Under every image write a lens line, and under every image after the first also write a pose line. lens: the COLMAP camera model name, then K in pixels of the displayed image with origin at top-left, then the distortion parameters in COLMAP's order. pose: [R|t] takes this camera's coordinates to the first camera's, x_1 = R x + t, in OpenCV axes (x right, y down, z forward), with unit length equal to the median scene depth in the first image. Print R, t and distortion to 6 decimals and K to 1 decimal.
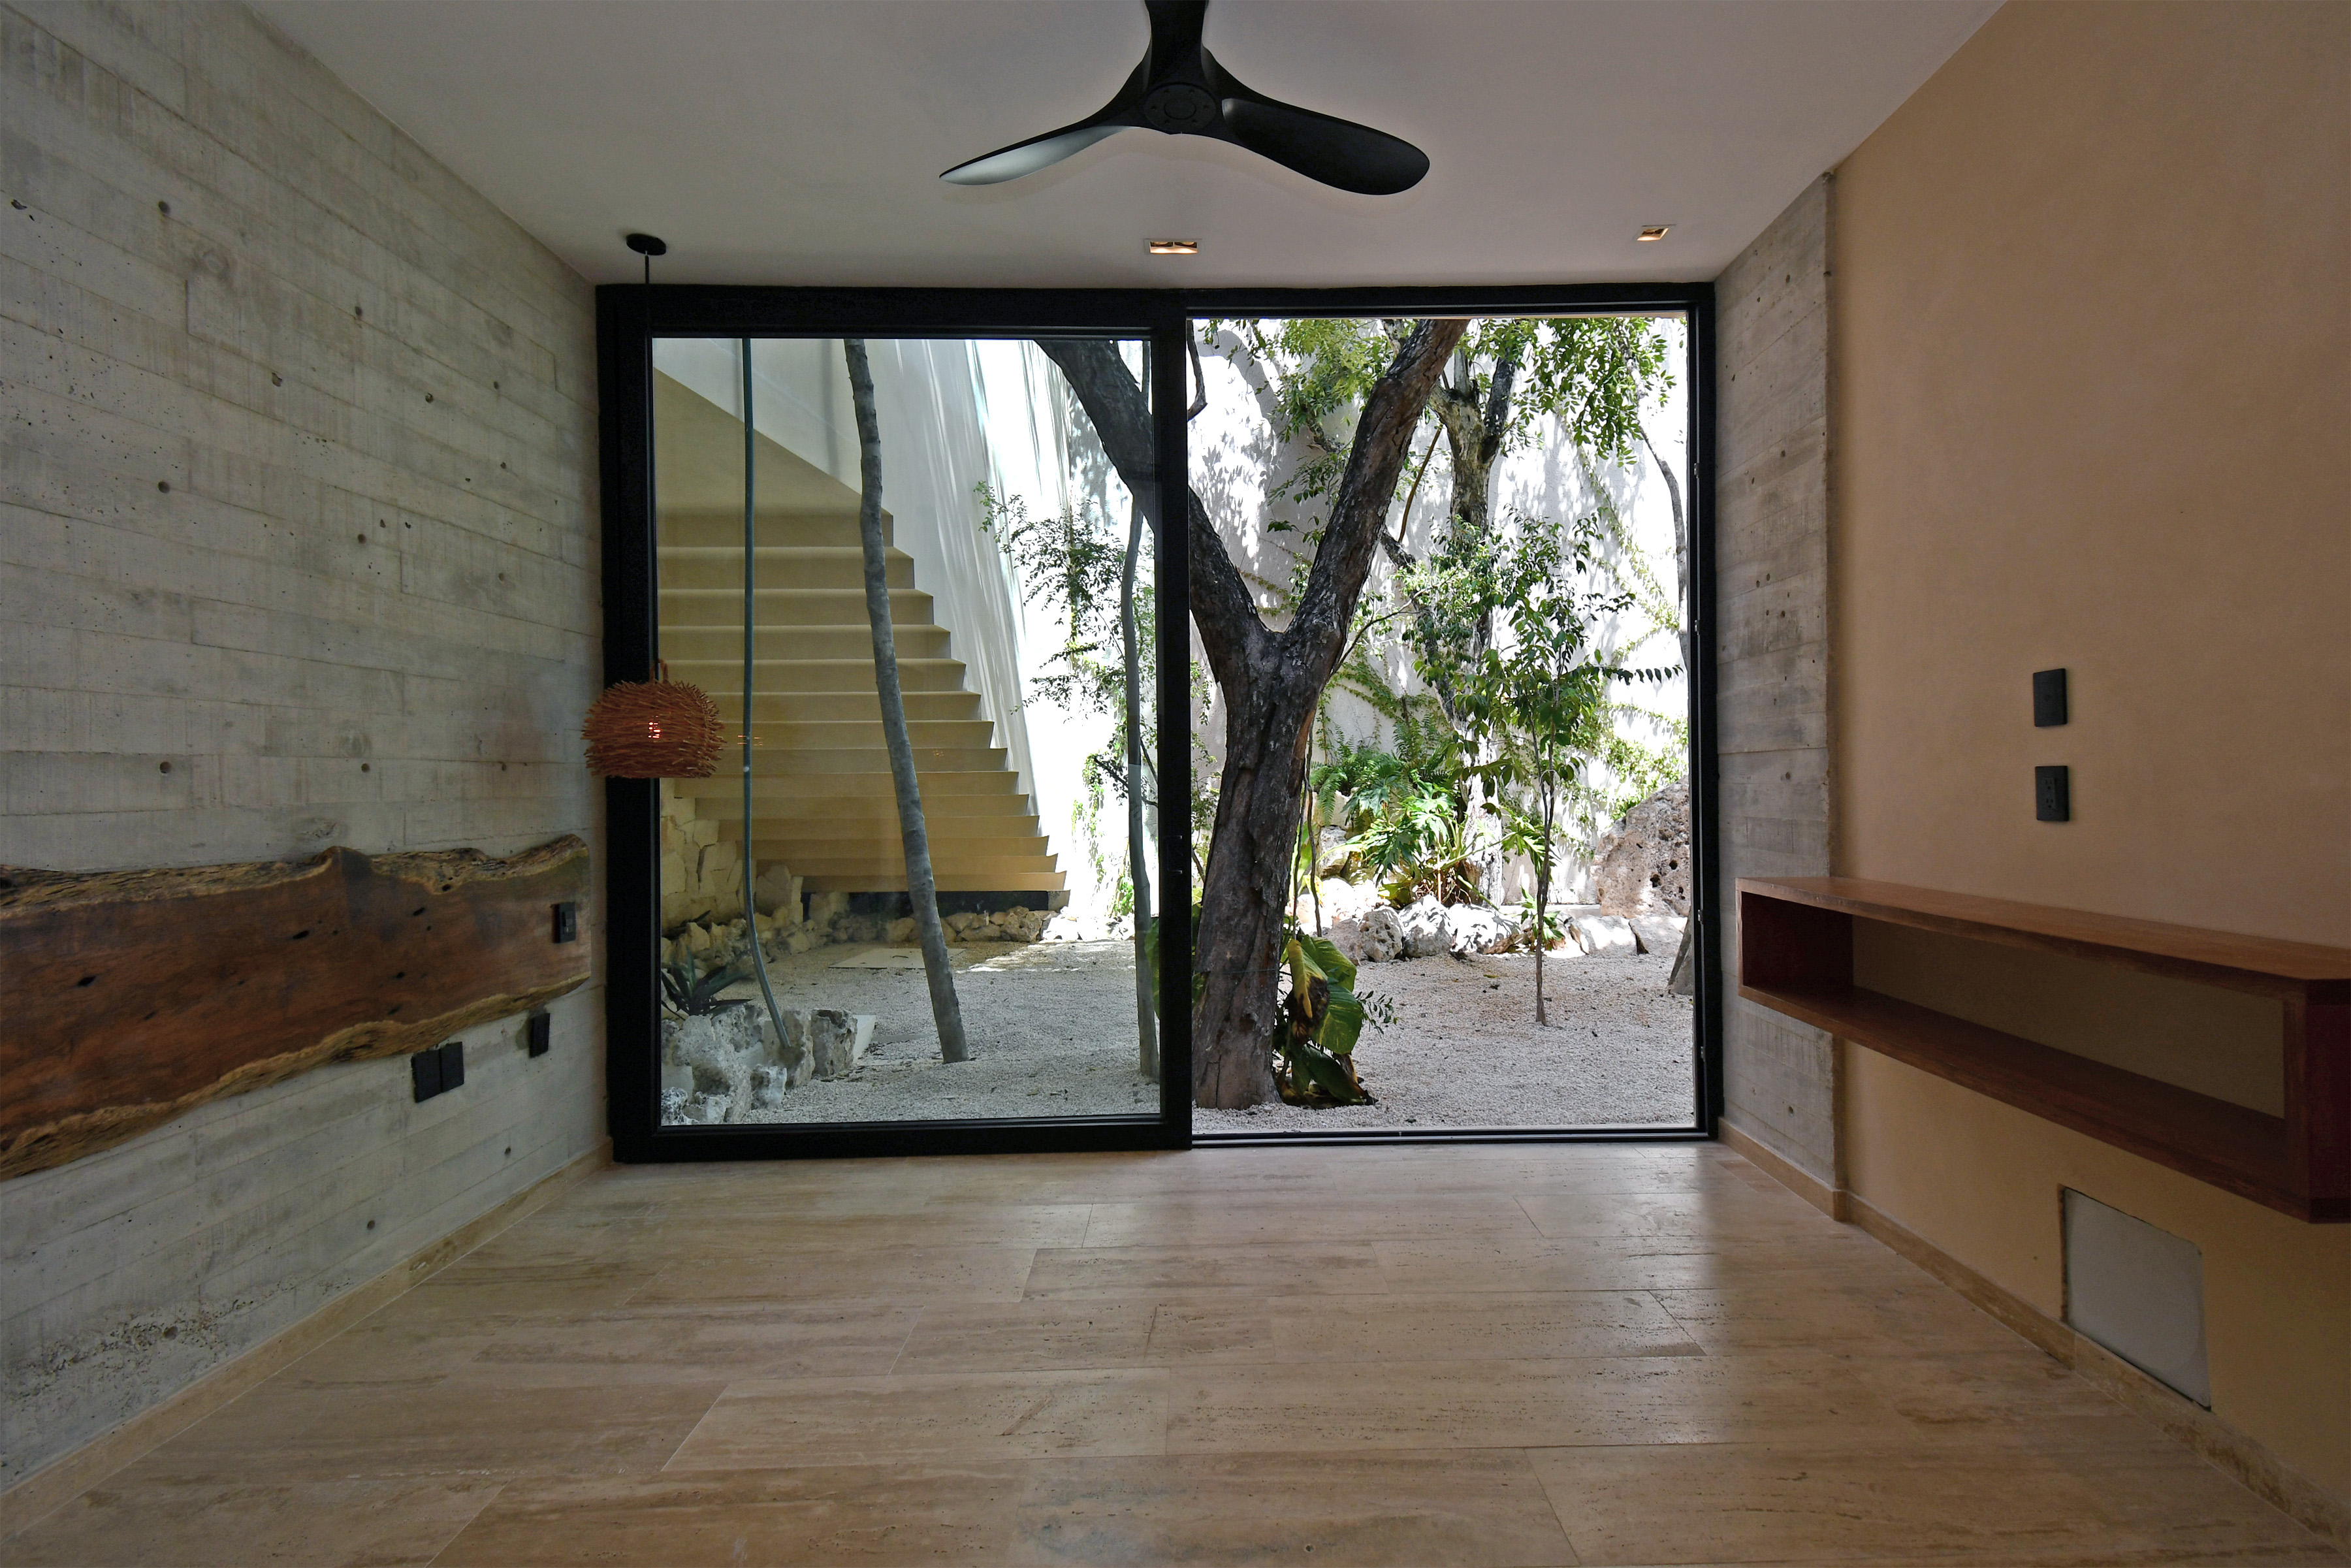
lens RADIAL K [[1103.2, 0, 1205.1], [0, 1103.2, 780.7], [0, 0, 1]] dist [0.083719, -0.034739]
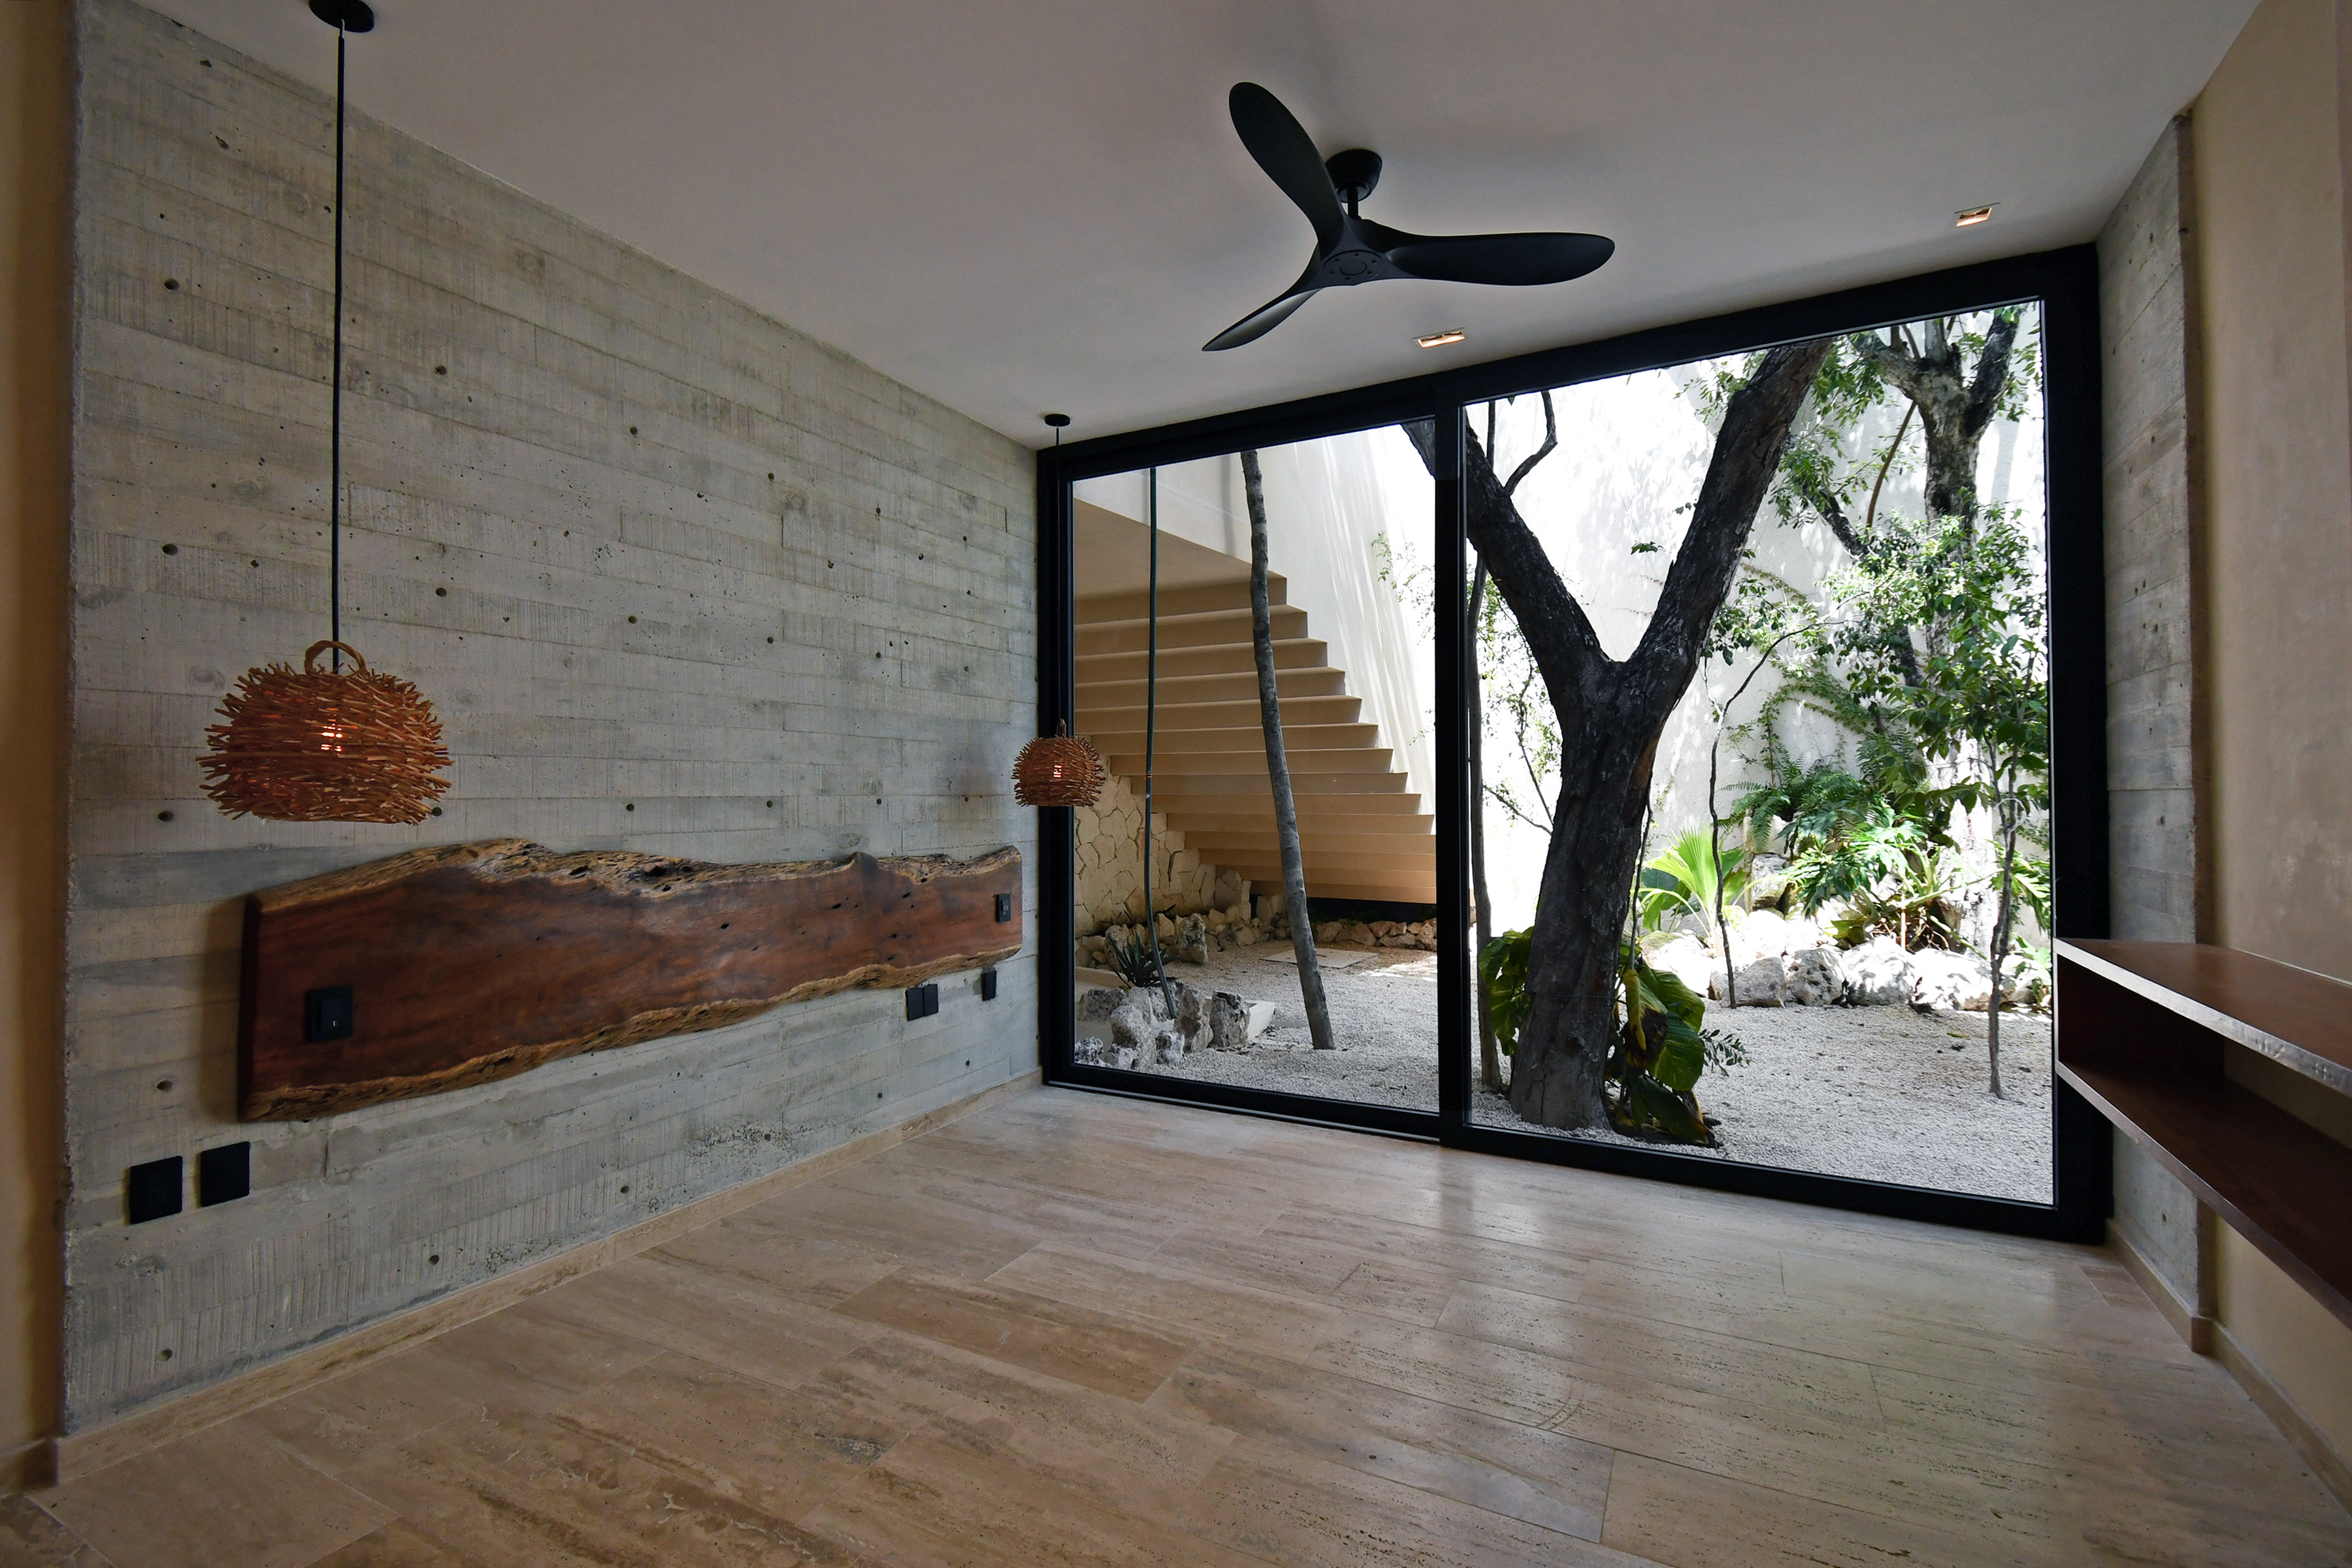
lens RADIAL K [[1103.7, 0, 1205.6], [0, 1103.7, 780.7], [0, 0, 1]] dist [0.083719, -0.034739]
pose [[0.878188, 0.001319, -0.478314, 0.318299], [-0.004139, 0.999980, -0.004842, -0.028362], [0.478298, 0.006232, 0.878176, -0.100571]]
